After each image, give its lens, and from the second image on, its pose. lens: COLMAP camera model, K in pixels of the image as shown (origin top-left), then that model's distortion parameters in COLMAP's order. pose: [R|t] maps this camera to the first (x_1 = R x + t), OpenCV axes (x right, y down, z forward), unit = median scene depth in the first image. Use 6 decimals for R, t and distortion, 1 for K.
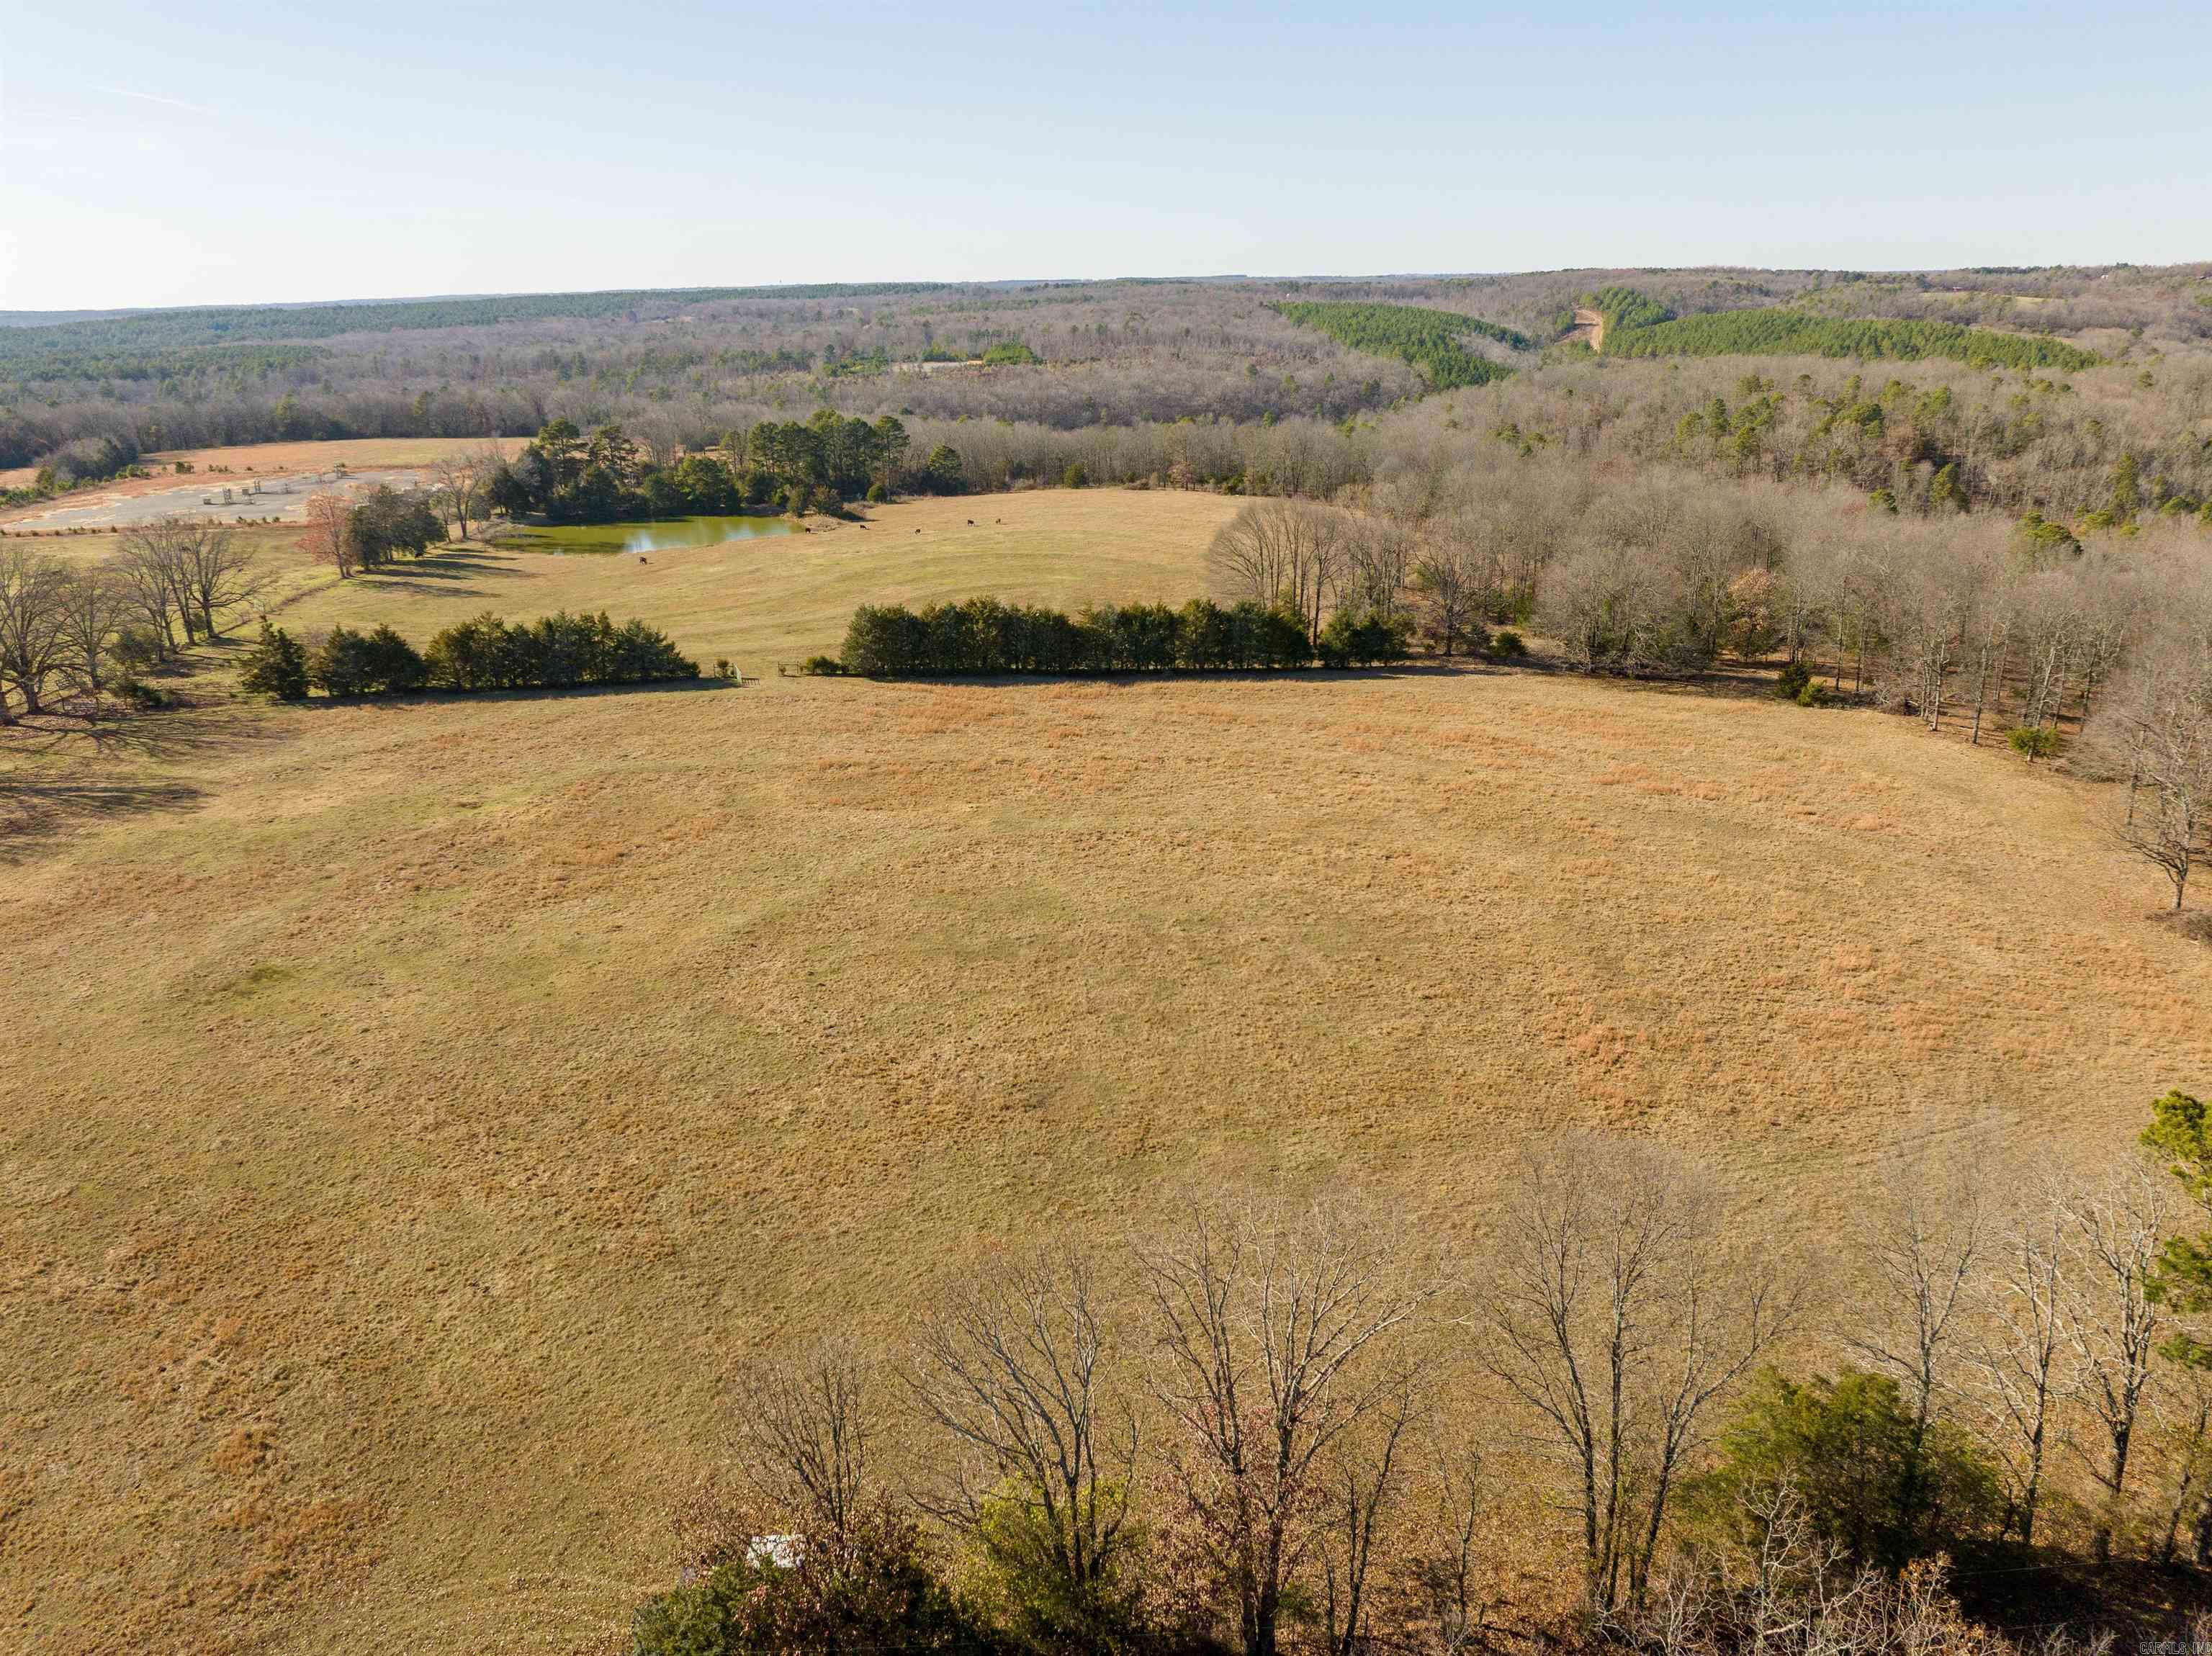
lens RADIAL K [[1564.1, 0, 1101.3], [0, 1564.1, 827.5], [0, 0, 1]] dist [-0.044877, 0.015144]
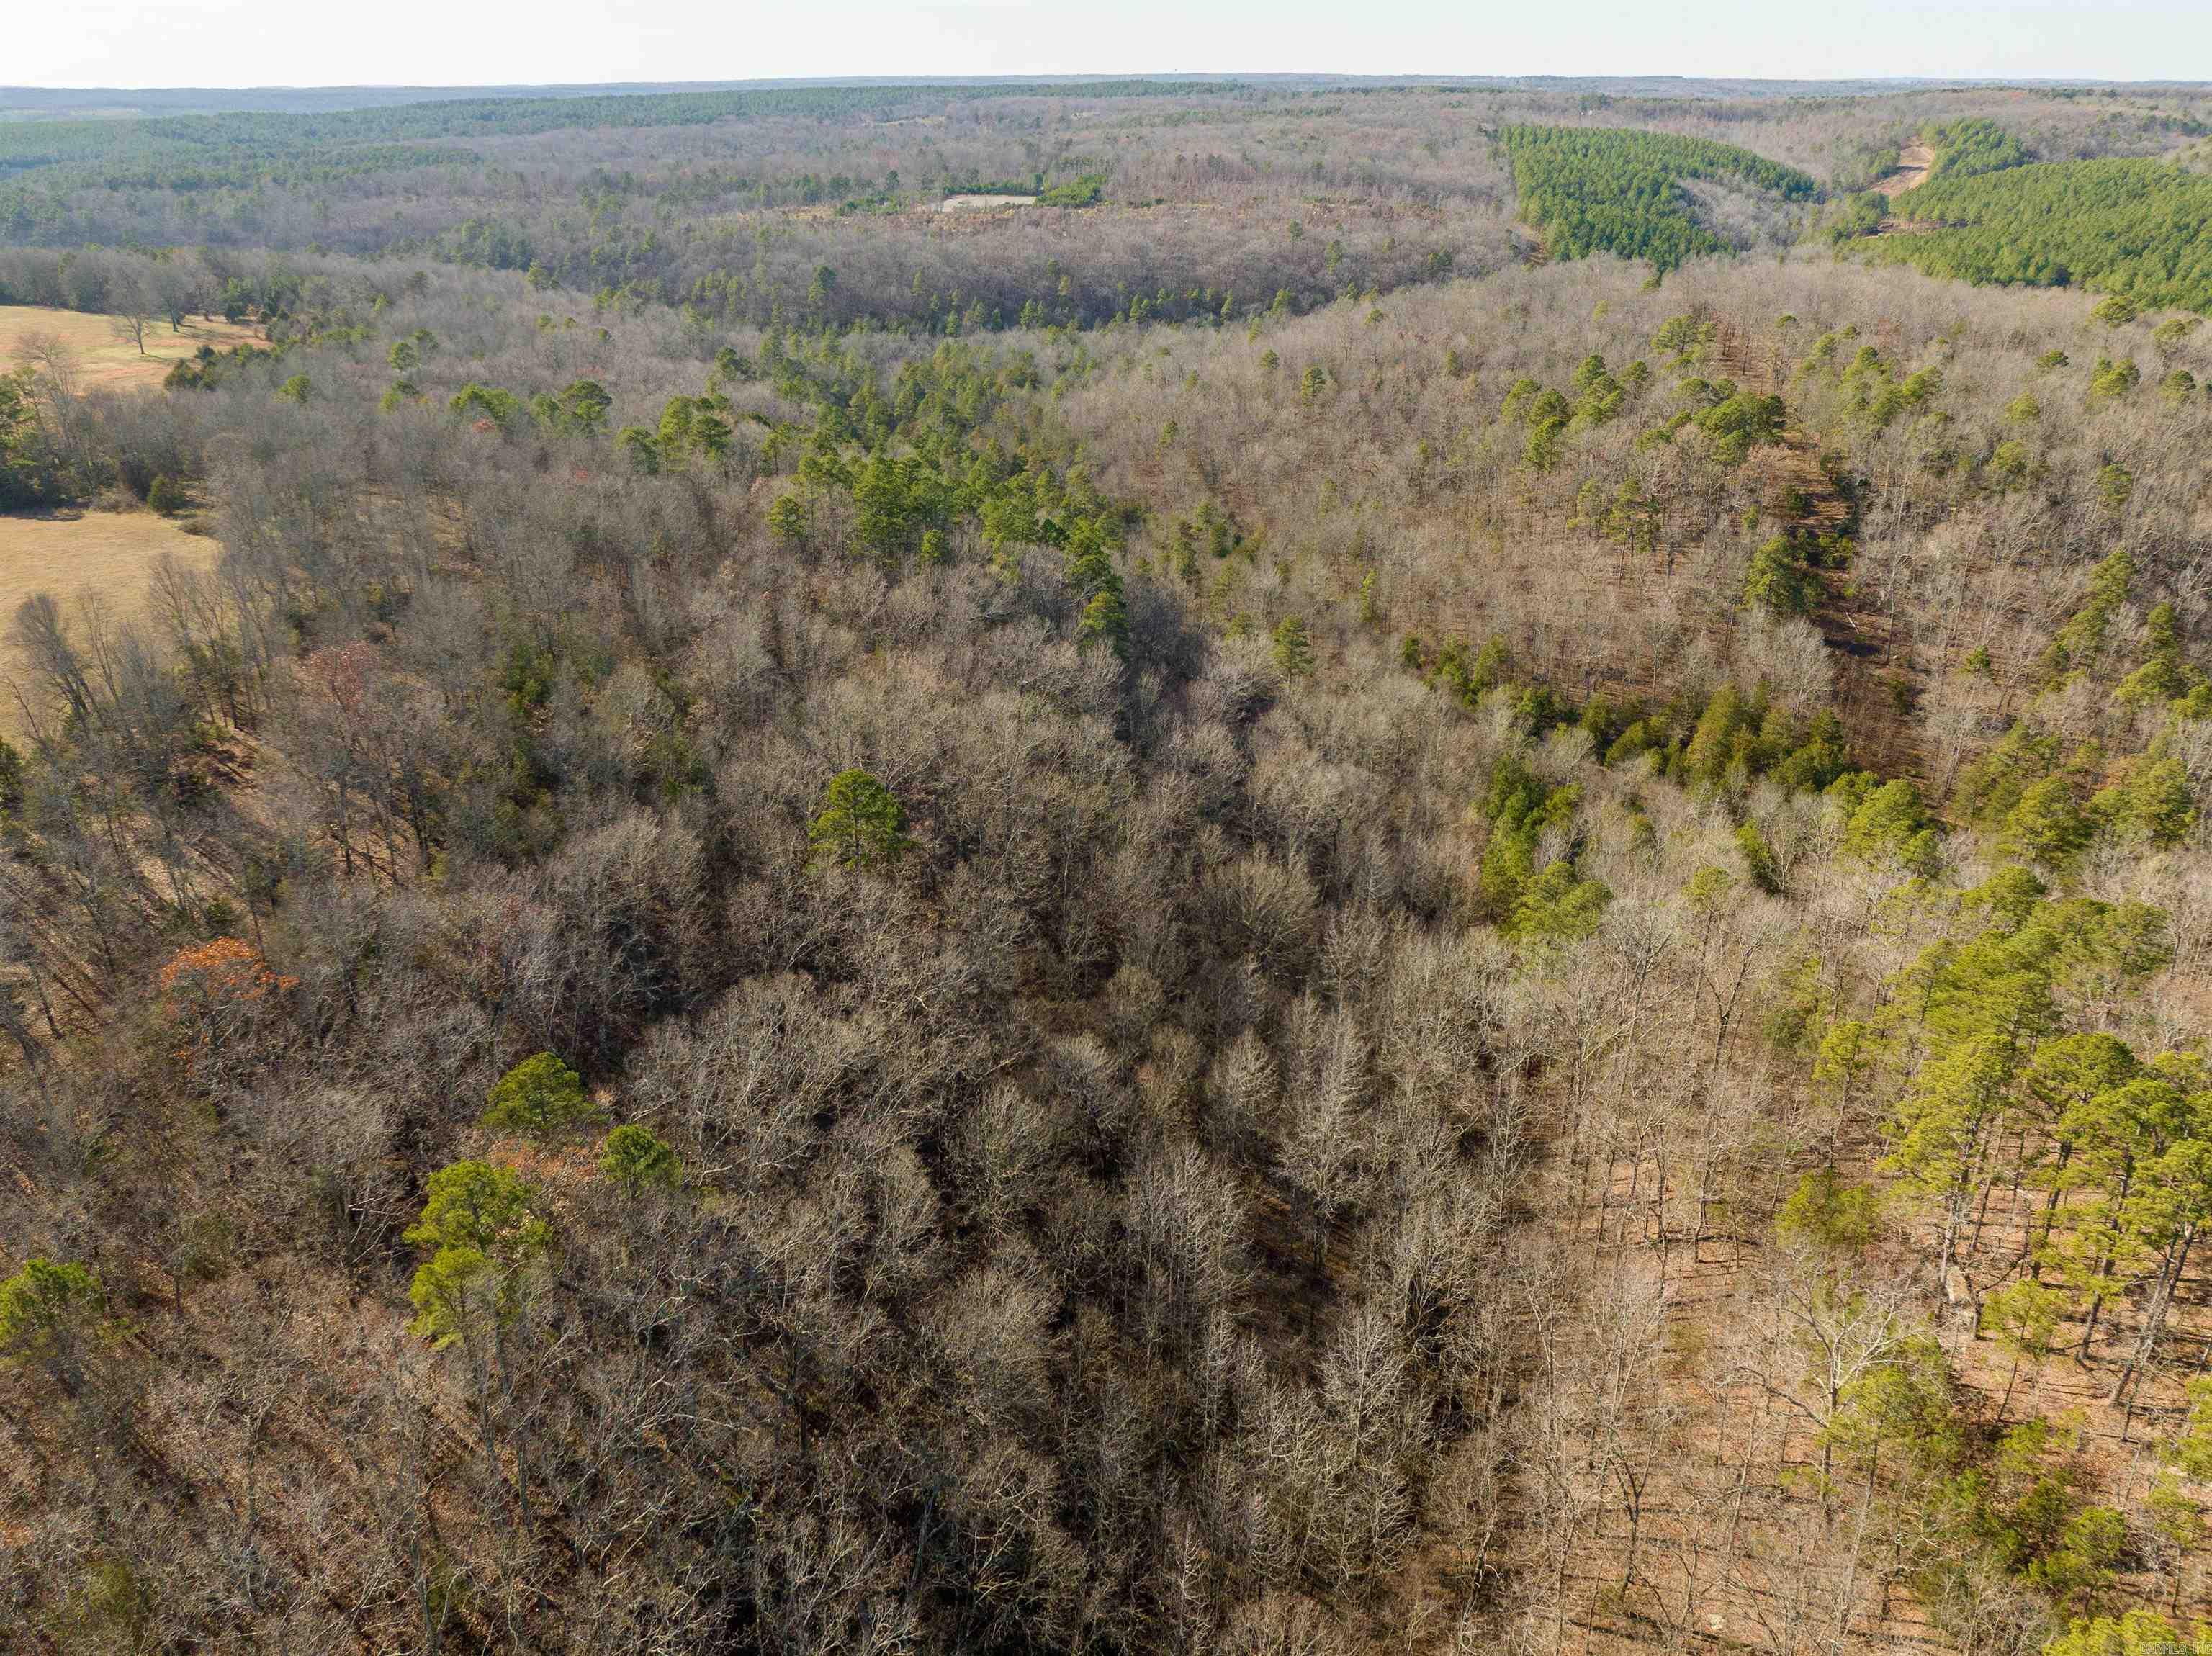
lens RADIAL K [[1590.0, 0, 1106.0], [0, 1590.0, 828.0], [0, 0, 1]] dist [-0.064025, 0.040510]
pose [[0.966689, 0.124101, -0.223855, 0.790274], [-0.098189, 0.987484, 0.123425, -0.309164], [0.236370, -0.097334, 0.966776, 0.666446]]
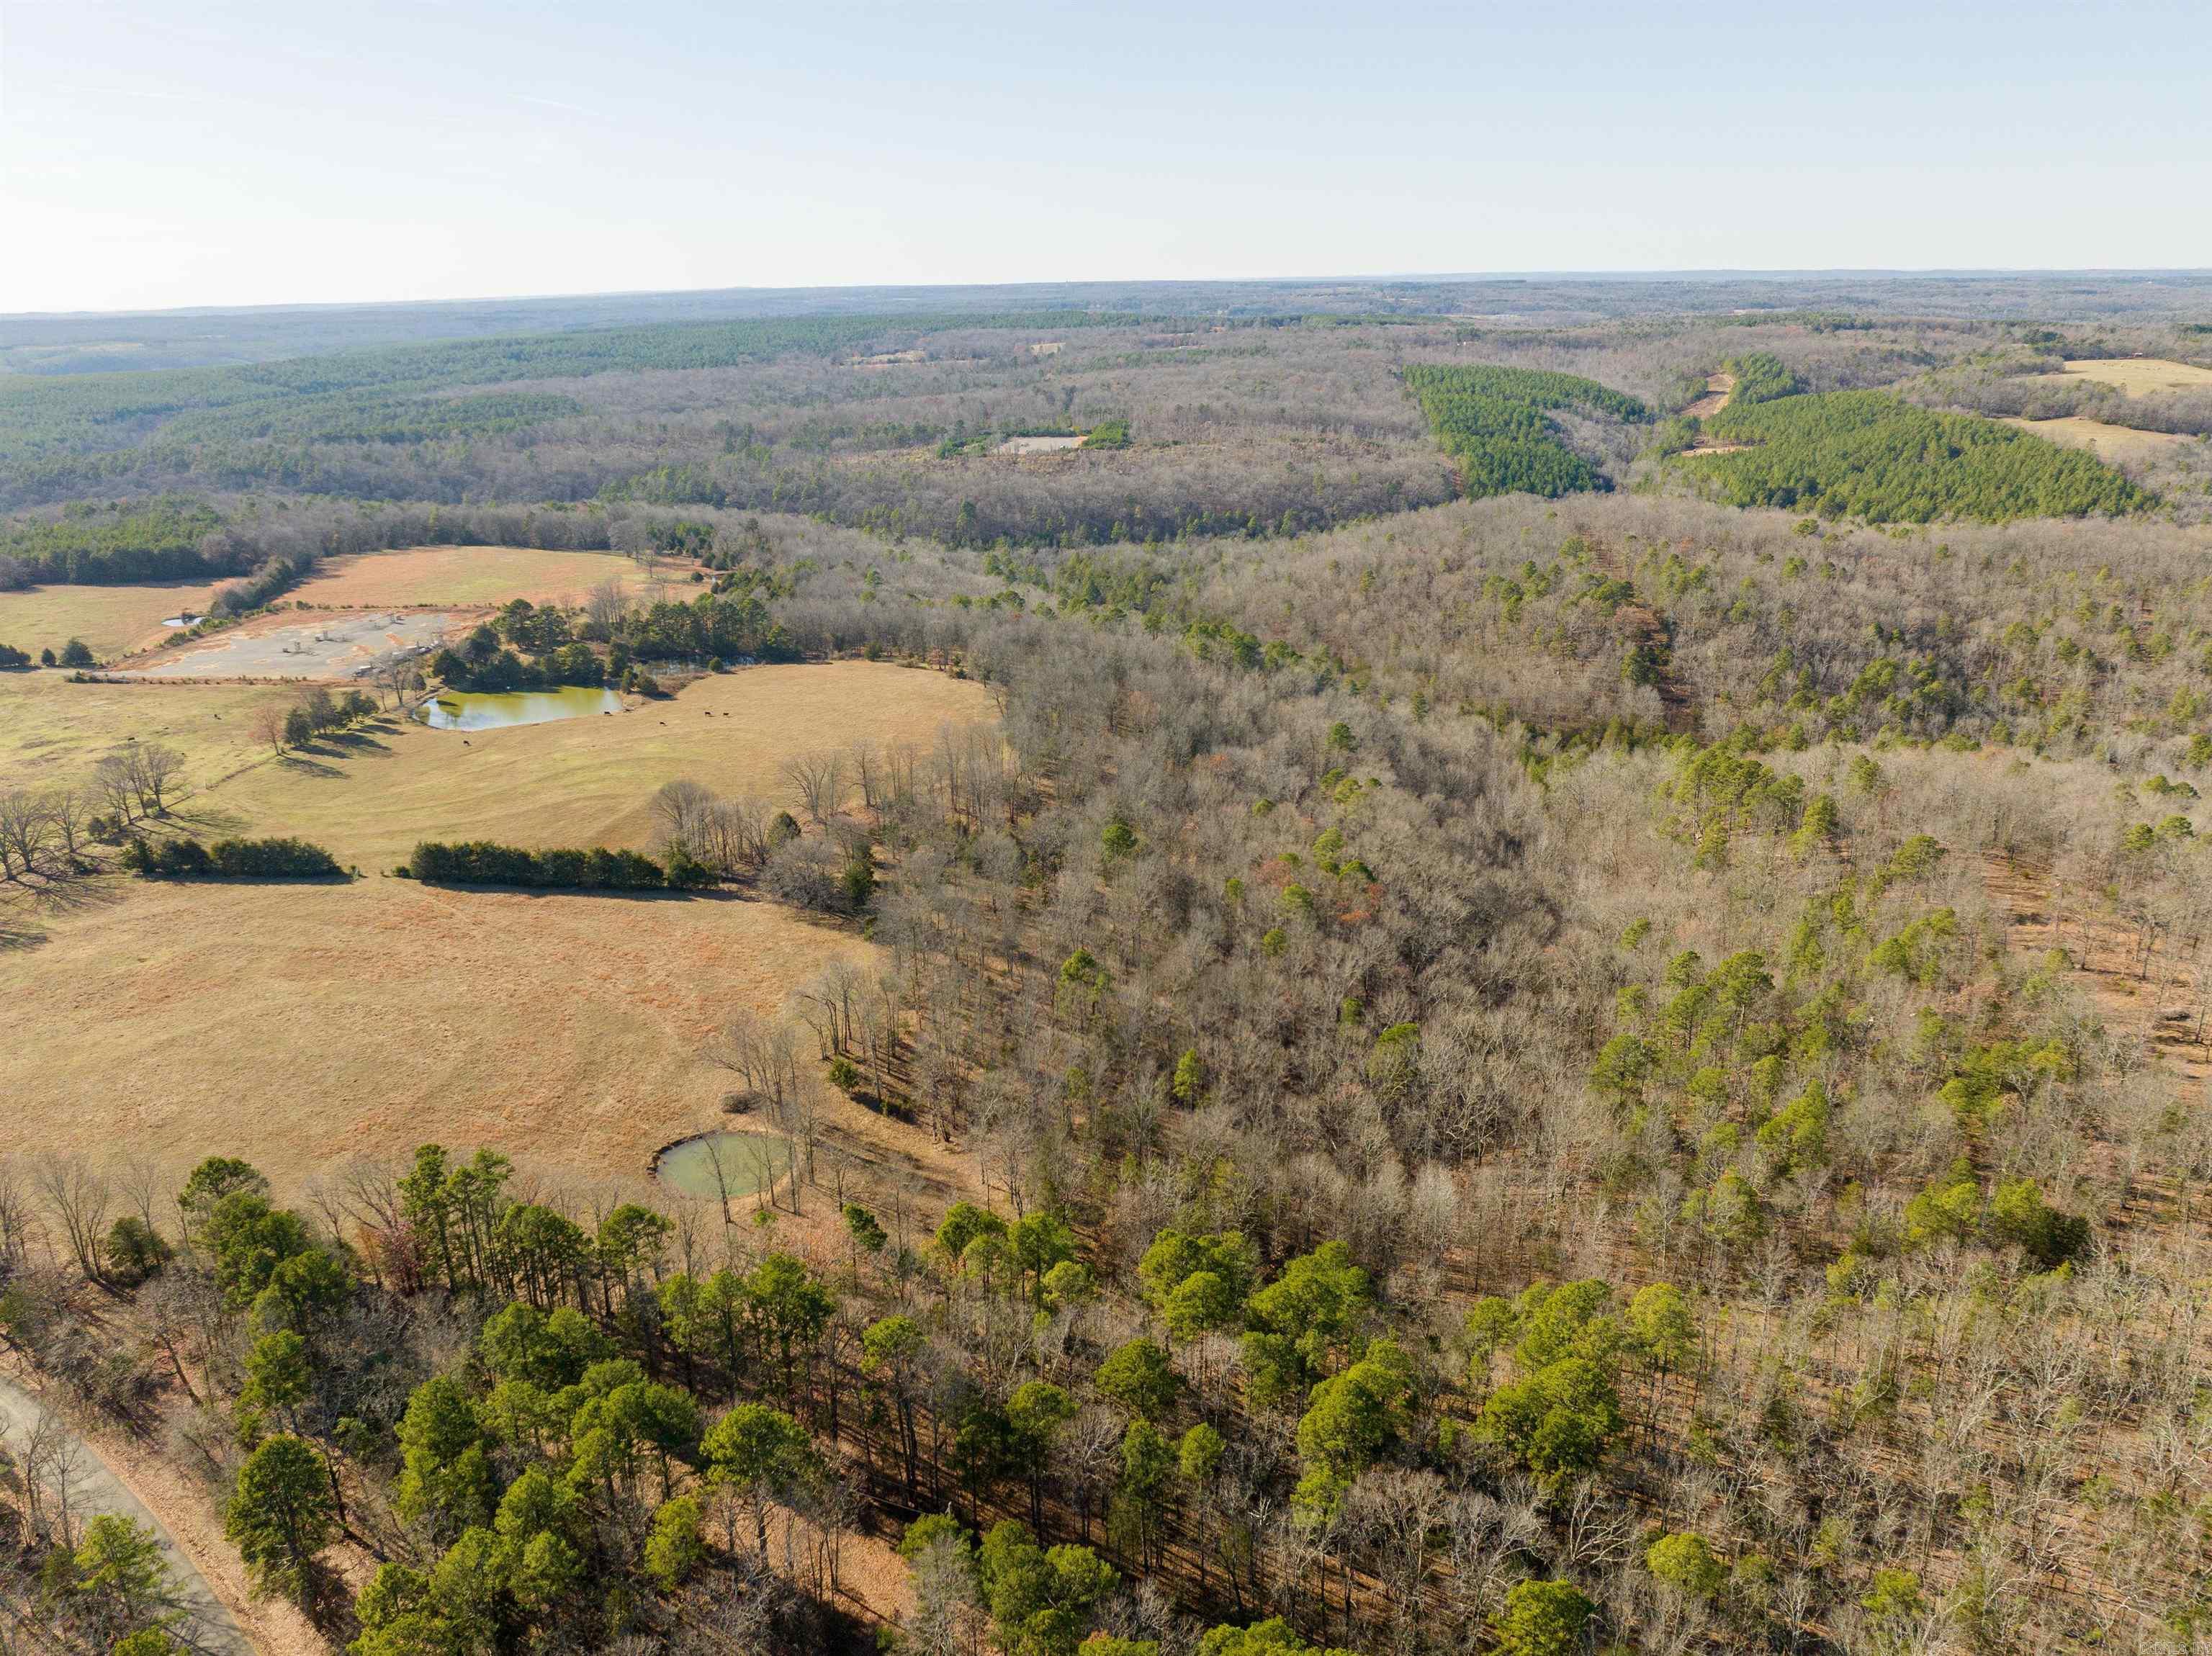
lens RADIAL K [[1564.1, 0, 1101.3], [0, 1564.1, 827.5], [0, 0, 1]] dist [-0.044877, 0.015144]
pose [[0.982597, 0.062181, -0.175032, 0.632865], [-0.060905, 0.998063, 0.012658, -0.152677], [0.175480, -0.001778, 0.984481, -0.439071]]
